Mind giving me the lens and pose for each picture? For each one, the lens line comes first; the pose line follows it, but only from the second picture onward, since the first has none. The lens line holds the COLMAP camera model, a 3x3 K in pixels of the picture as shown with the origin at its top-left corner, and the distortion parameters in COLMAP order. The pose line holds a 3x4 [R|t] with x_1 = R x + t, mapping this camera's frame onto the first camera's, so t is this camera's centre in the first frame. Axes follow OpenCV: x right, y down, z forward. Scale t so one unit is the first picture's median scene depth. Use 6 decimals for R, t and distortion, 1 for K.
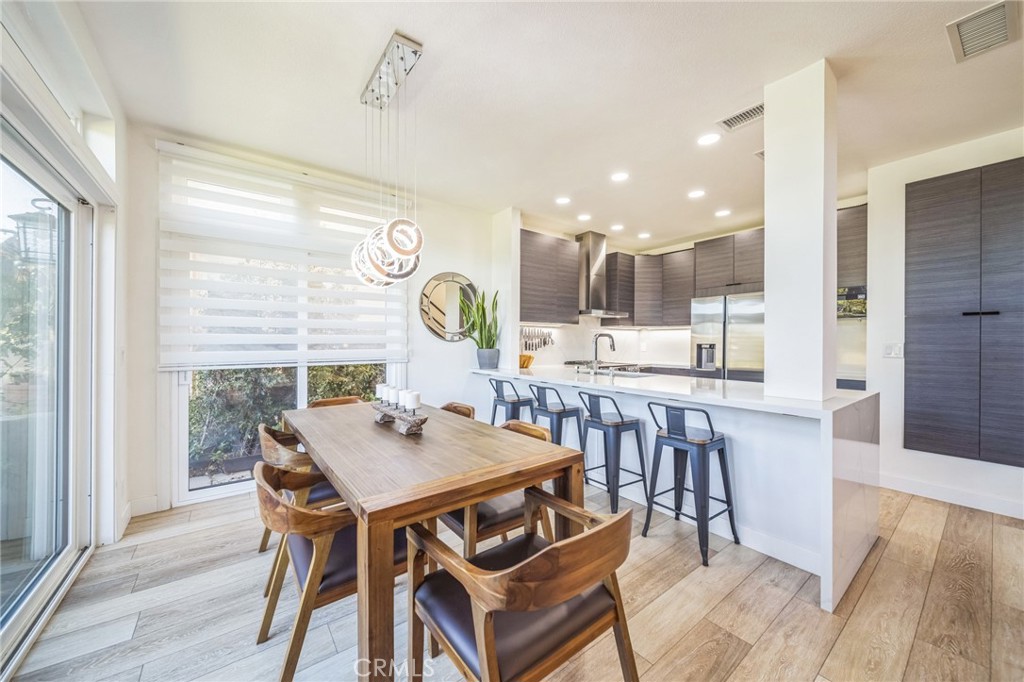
lens RADIAL K [[368.2, 0, 477.3], [0, 368.2, 344.2], [0, 0, 1]] dist [-0.009379, 0.000021]
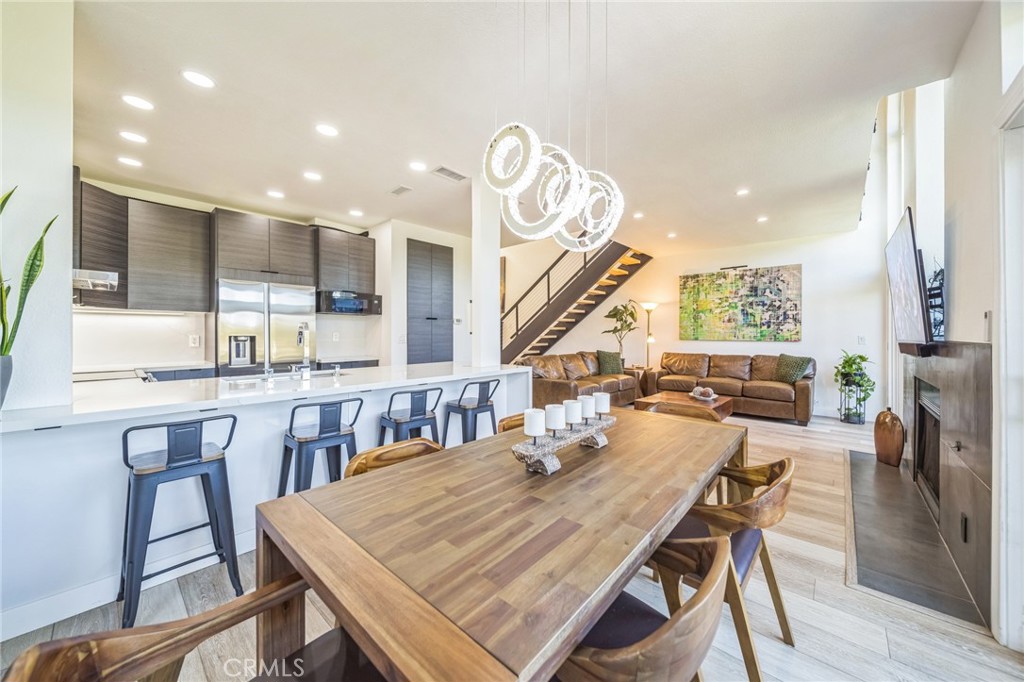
lens RADIAL K [[368.2, 0, 555.1], [0, 368.2, 333.7], [0, 0, 1]] dist [-0.009379, 0.000021]
pose [[-0.302649, -0.003565, 0.953095, -0.561654], [0.005987, 0.999966, 0.005642, -0.008361], [-0.953083, 0.007414, -0.302617, 0.786148]]
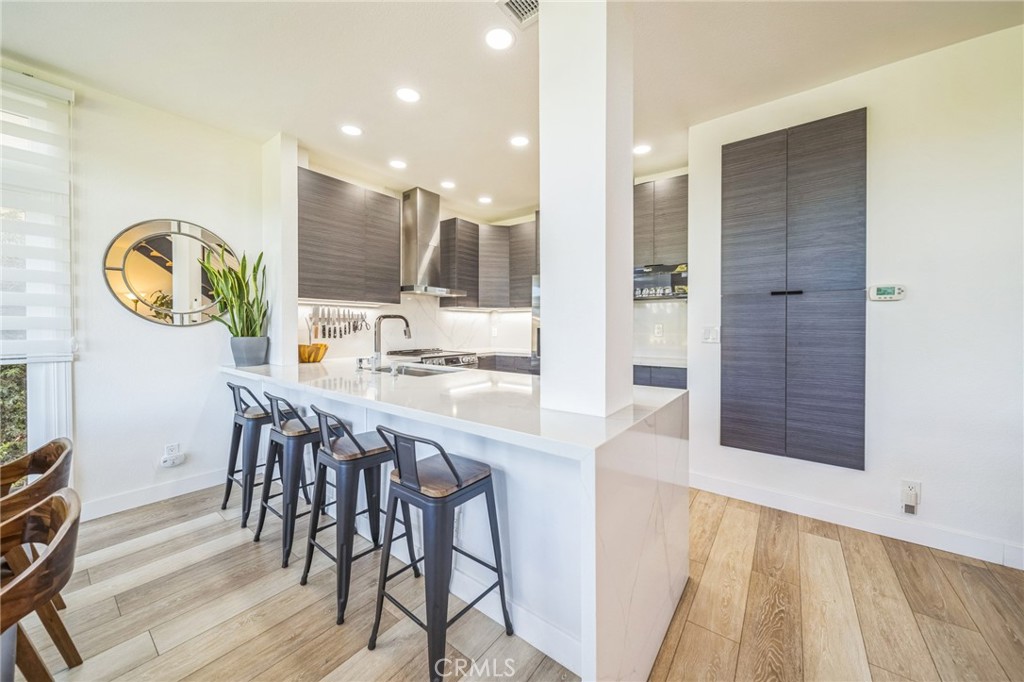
lens RADIAL K [[368.2, 0, 496.1], [0, 368.2, 330.8], [0, 0, 1]] dist [-0.009379, 0.000021]
pose [[0.958364, -0.007530, 0.285452, 0.357001], [0.005492, 0.999953, 0.007940, -0.001493], [-0.285498, -0.006042, 0.958360, 0.270858]]
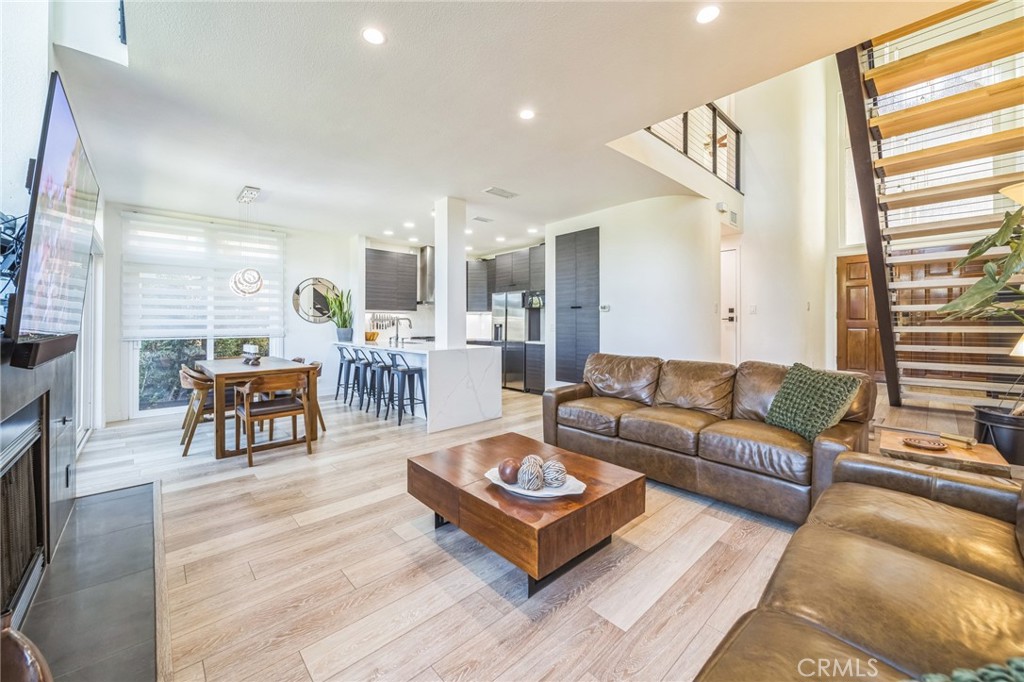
lens RADIAL K [[419.3, 0, 491.9], [0, 419.3, 322.6], [0, 0, 1]] dist [-0.019713, -0.000203]
pose [[0.995570, -0.004500, 0.093916, 0.601157], [0.005312, 0.999951, -0.008393, 0.009940], [-0.093873, 0.008855, 0.995545, -0.961328]]
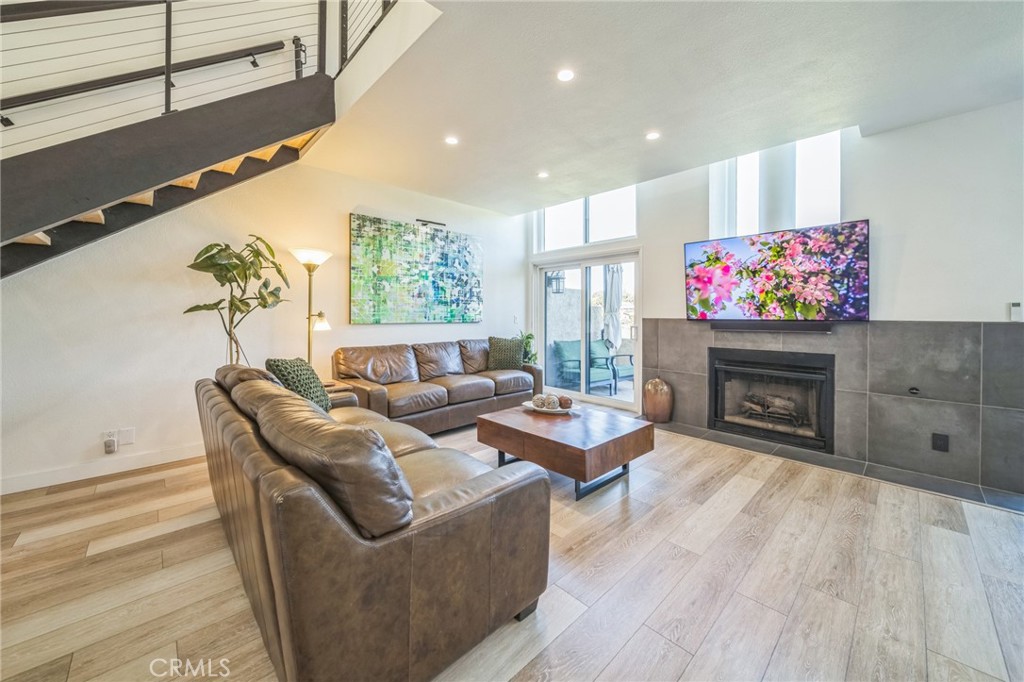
lens RADIAL K [[375.6, 0, 508.8], [0, 375.6, 313.4], [0, 0, 1]] dist [-0.001045, 0.000581]
pose [[-0.991780, -0.007321, -0.127742, 0.993597], [-0.008190, 0.999947, 0.006281, -0.003719], [0.127689, 0.007275, -0.991788, 0.765507]]
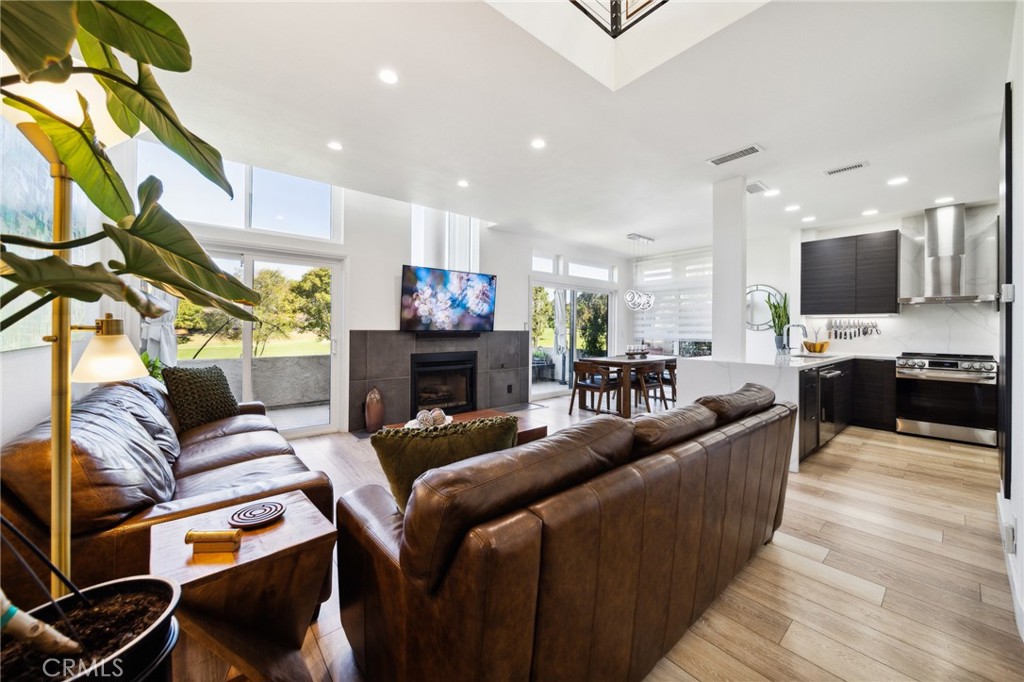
lens RADIAL K [[375.6, 0, 516.1], [0, 375.6, 327.5], [0, 0, 1]] dist [-0.001045, 0.000581]
pose [[0.065165, -0.006806, -0.997851, 1.741905], [-0.015619, 0.999847, -0.007839, 0.010316], [0.997752, 0.016096, 0.065049, -0.102459]]
